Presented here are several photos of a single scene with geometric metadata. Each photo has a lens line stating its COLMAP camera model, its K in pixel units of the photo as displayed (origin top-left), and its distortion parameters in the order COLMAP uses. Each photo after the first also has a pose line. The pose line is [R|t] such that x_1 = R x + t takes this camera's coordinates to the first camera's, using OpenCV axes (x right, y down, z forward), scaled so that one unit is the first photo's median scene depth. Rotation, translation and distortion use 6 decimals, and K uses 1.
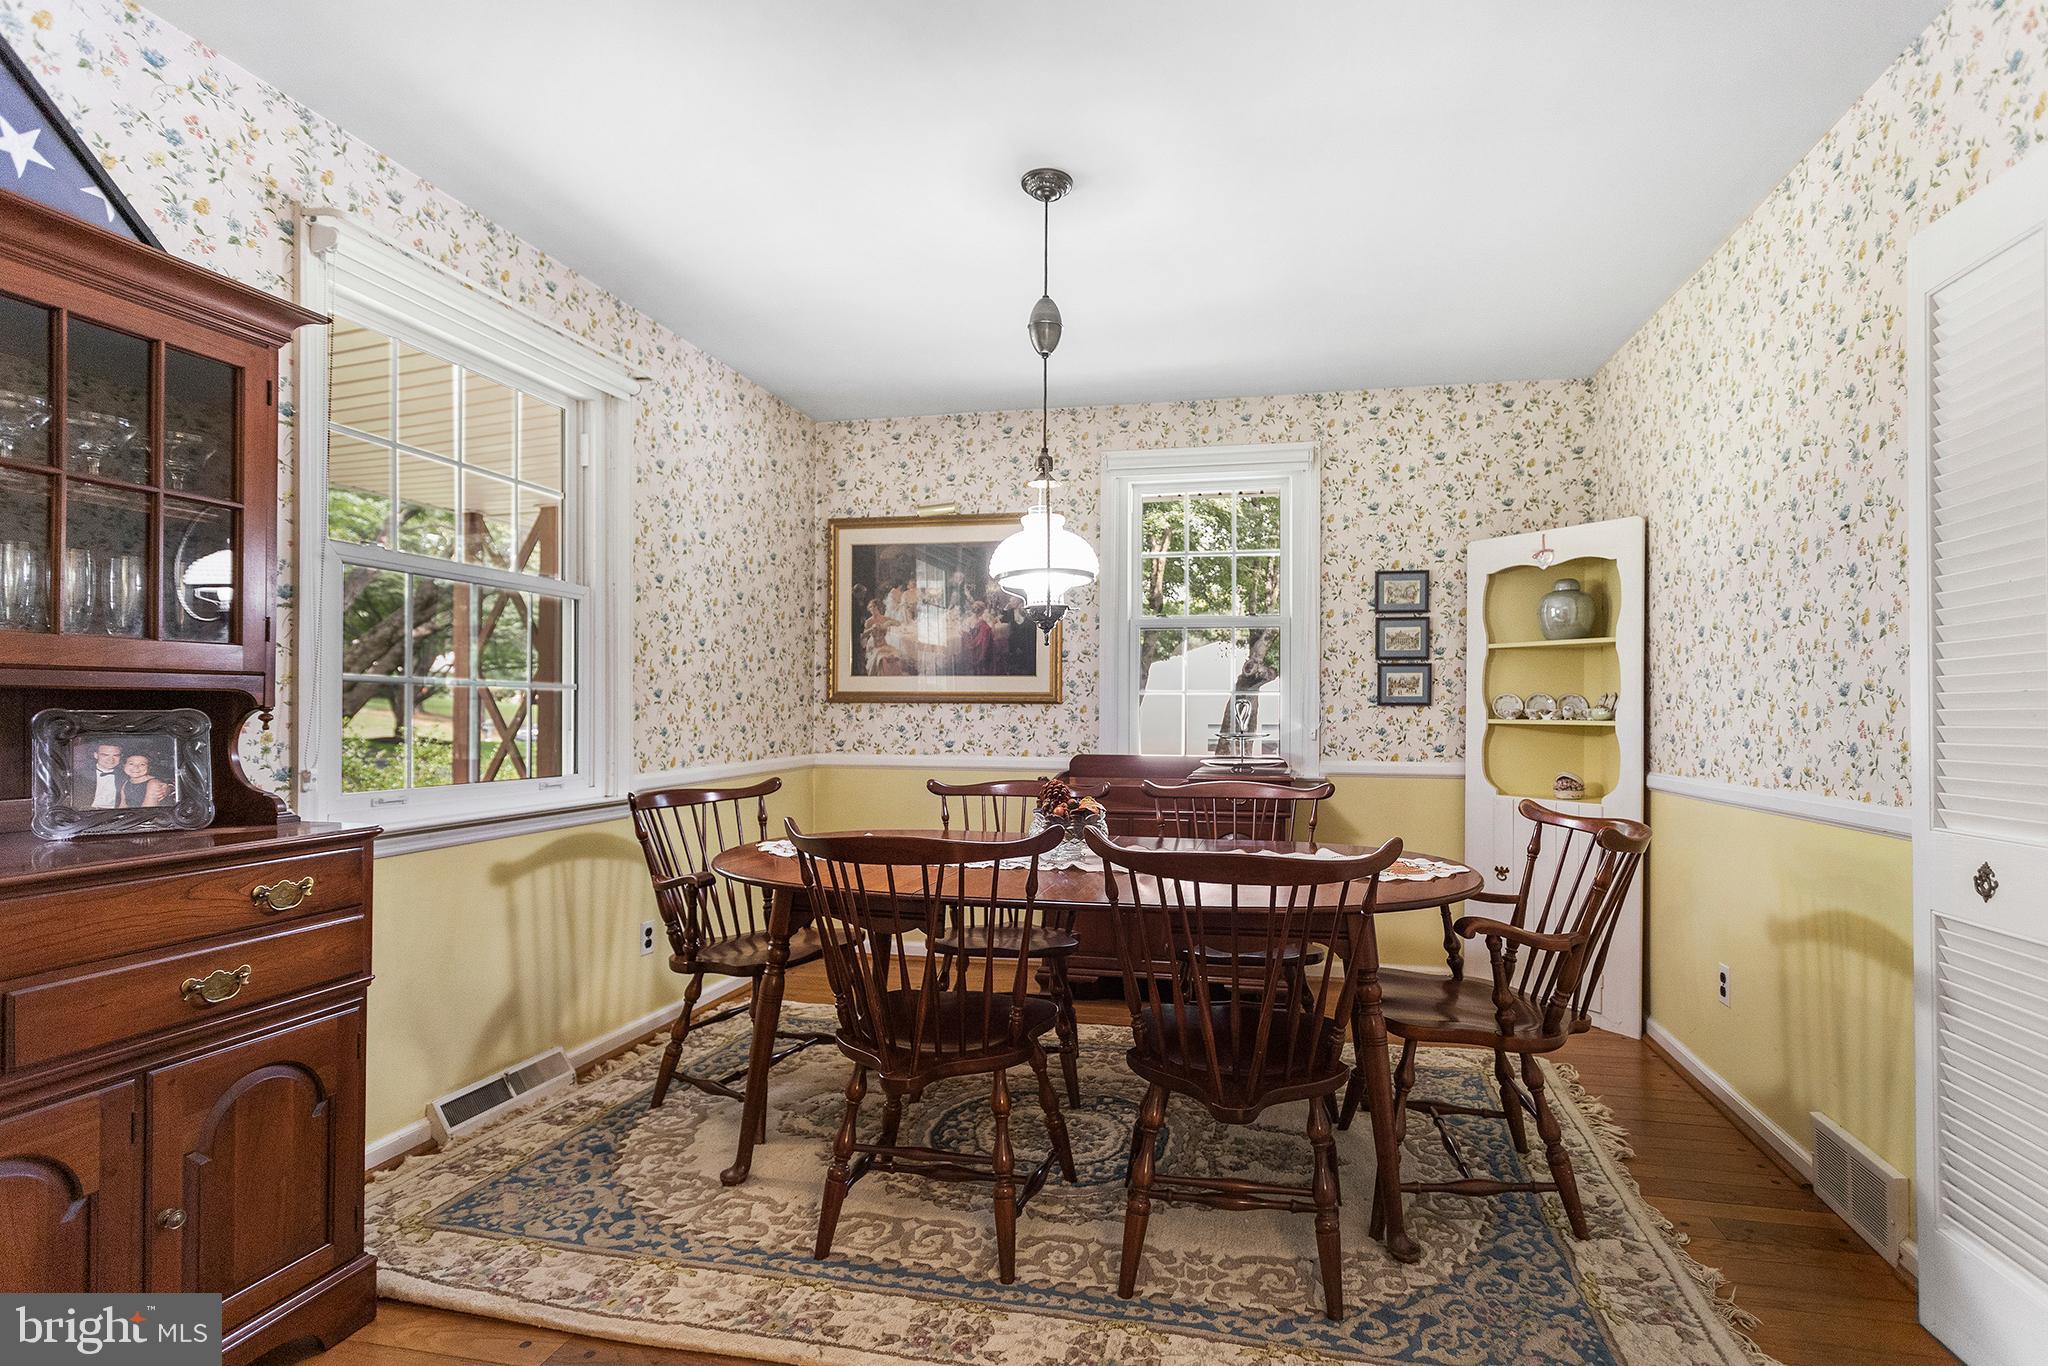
lens RADIAL K [[1004.5, 0, 1022.9], [0, 1004.5, 699.0], [0, 0, 1]] dist [0.002125, 0.000380]
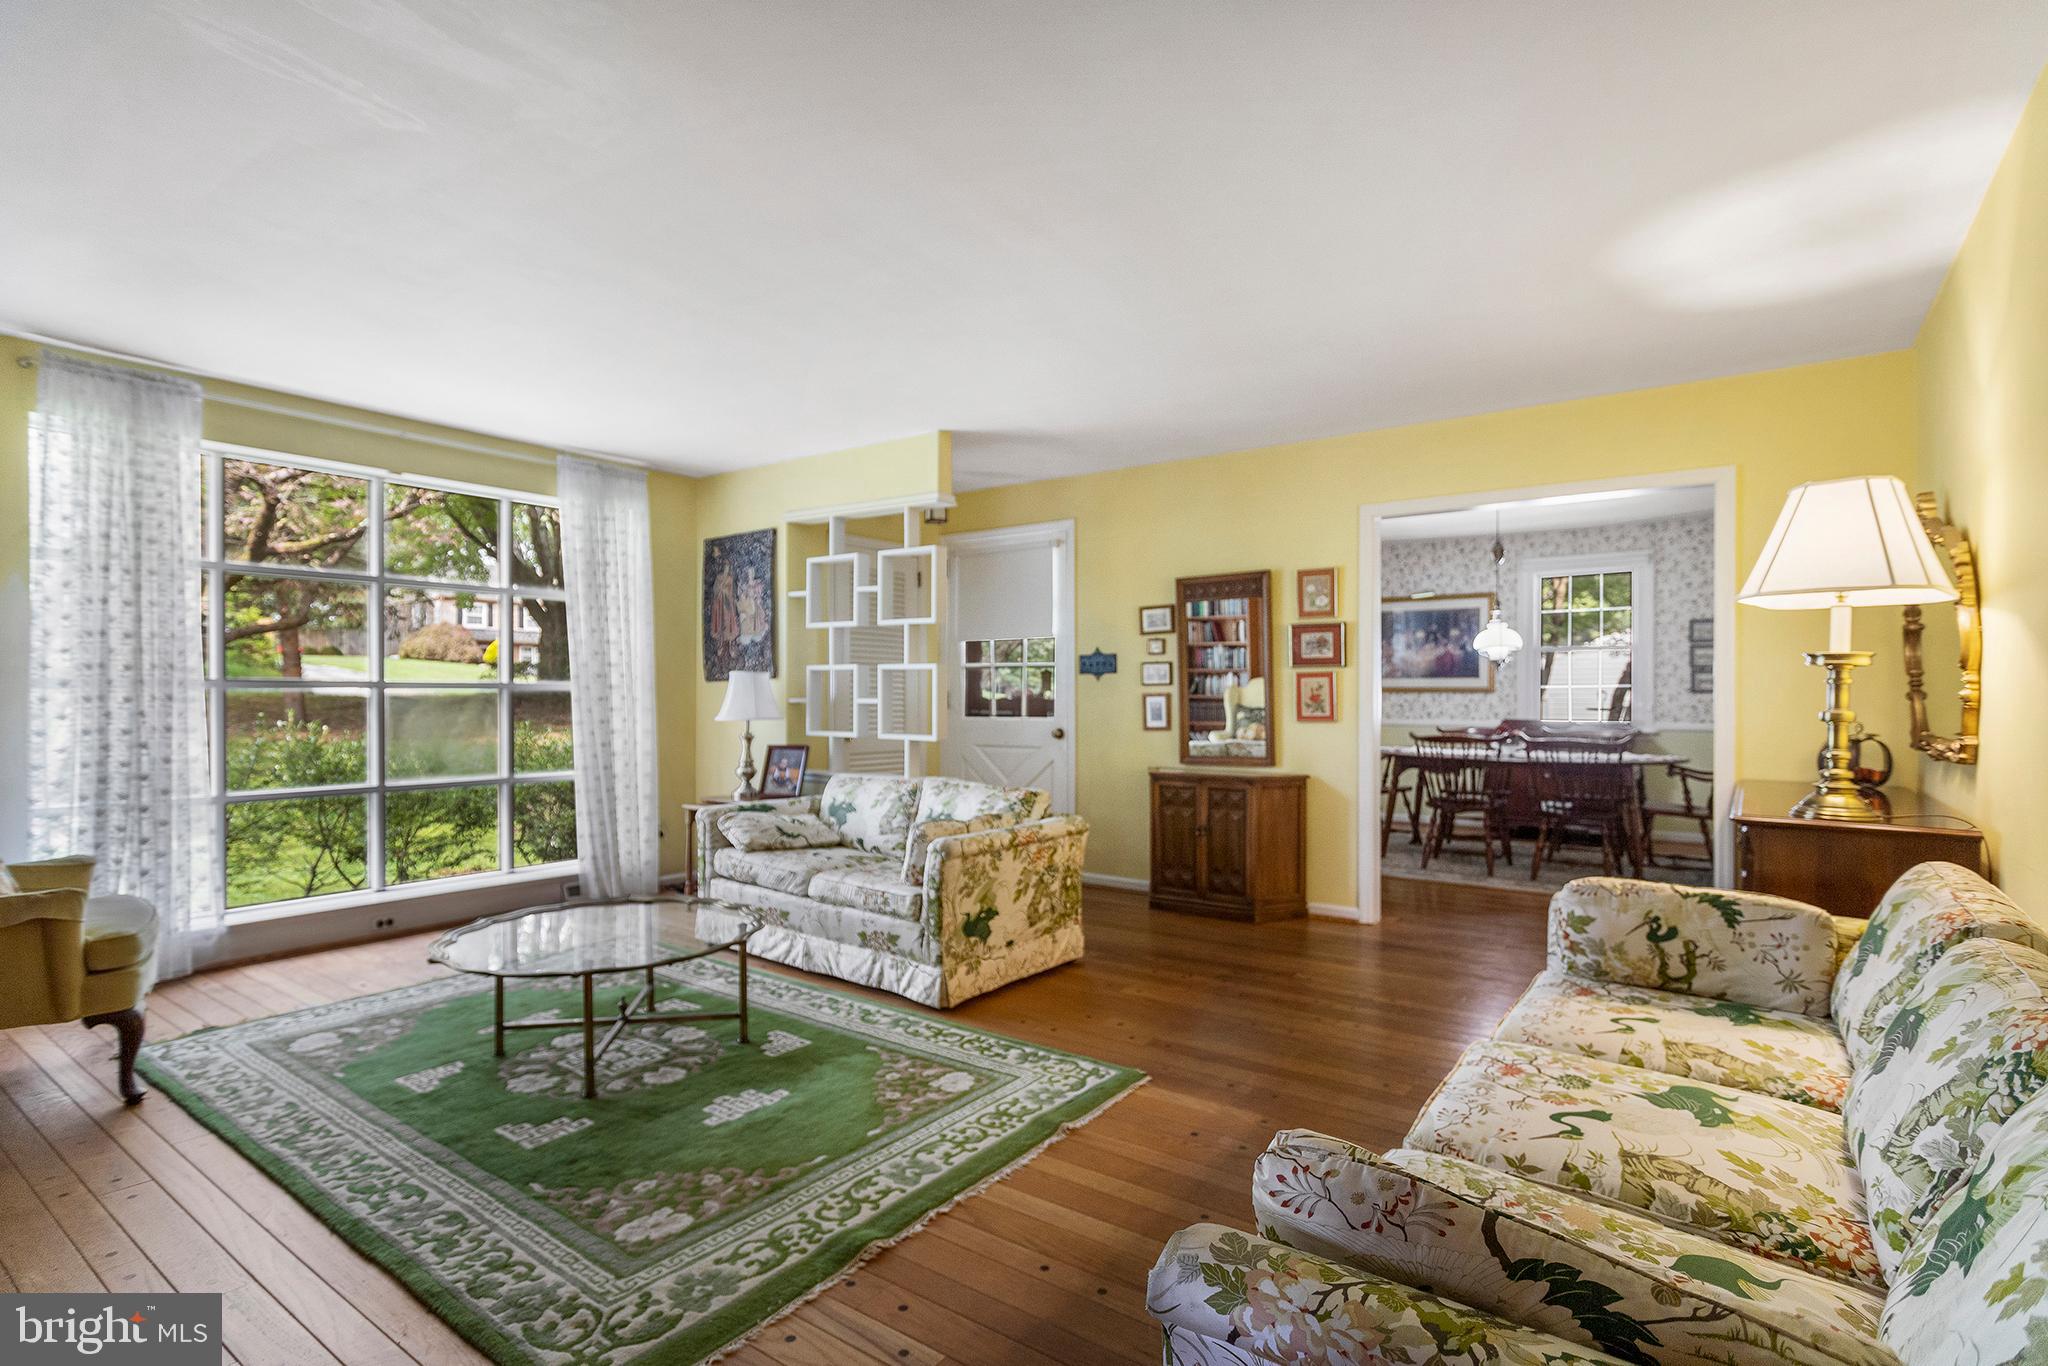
lens RADIAL K [[1024.2, 0, 946.7], [0, 1024.2, 694.9], [0, 0, 1]] dist [0.002134, 0.000382]
pose [[0.912232, -0.002900, -0.409664, -0.116225], [0.007106, 0.999937, 0.008746, -0.015830], [0.409613, -0.010889, 0.912194, -1.235129]]
